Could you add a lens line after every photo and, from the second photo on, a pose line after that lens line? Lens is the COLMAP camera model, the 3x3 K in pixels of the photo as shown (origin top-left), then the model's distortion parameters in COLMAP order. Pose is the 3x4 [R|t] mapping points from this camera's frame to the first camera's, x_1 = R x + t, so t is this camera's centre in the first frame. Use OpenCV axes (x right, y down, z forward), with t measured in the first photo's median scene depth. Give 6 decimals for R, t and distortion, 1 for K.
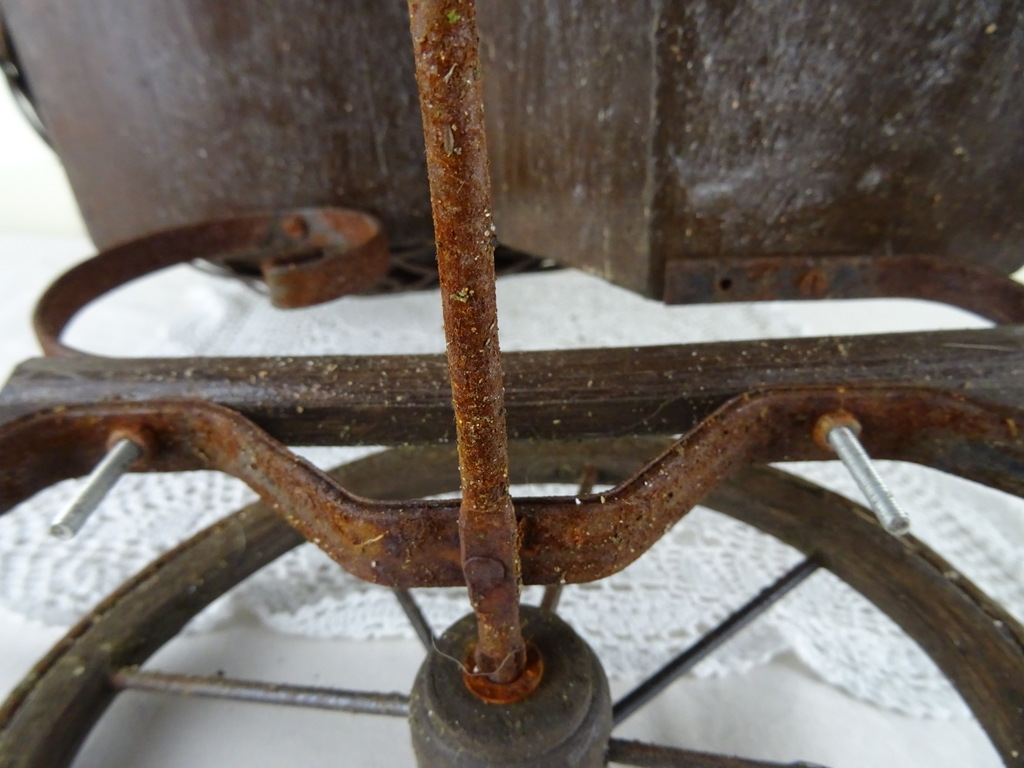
lens RADIAL K [[717.9, 0, 513.9], [0, 717.9, 382.3], [0, 0, 1]] dist [0.006311, -0.020797]
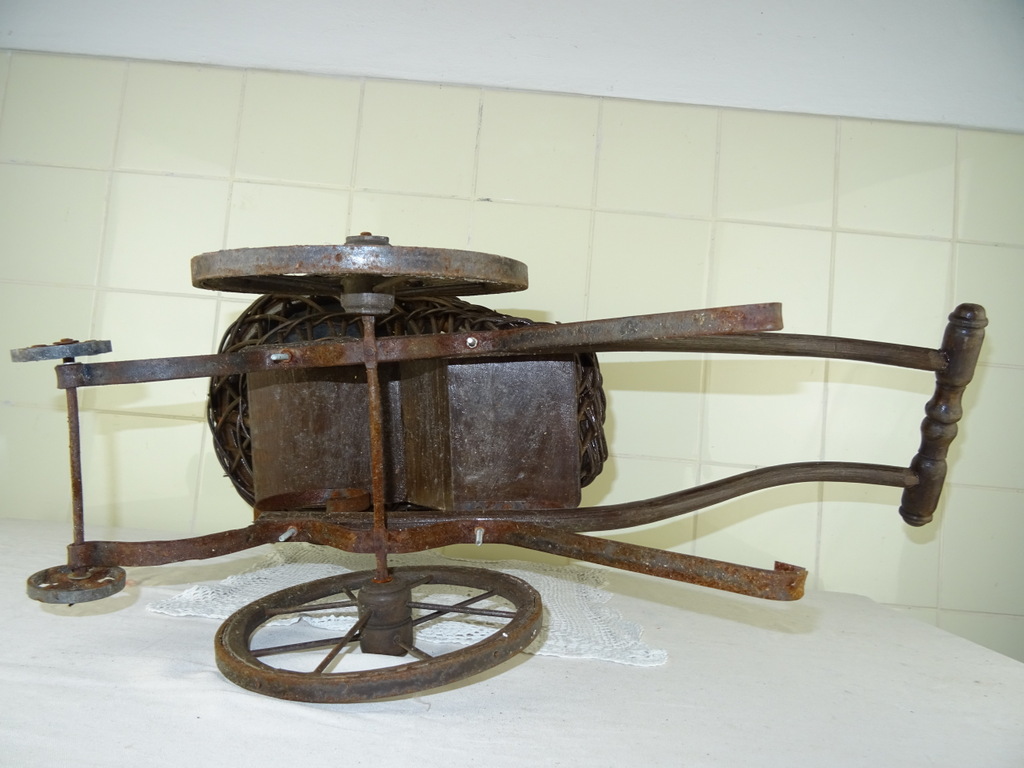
lens RADIAL K [[717.9, 0, 510.3], [0, 717.9, 385.8], [0, 0, 1]] dist [0.006311, -0.020797]
pose [[0.999683, 0.019833, -0.015482, 0.476766], [-0.024775, 0.883287, -0.468179, 0.838381], [0.004389, 0.468414, 0.883498, -1.955698]]
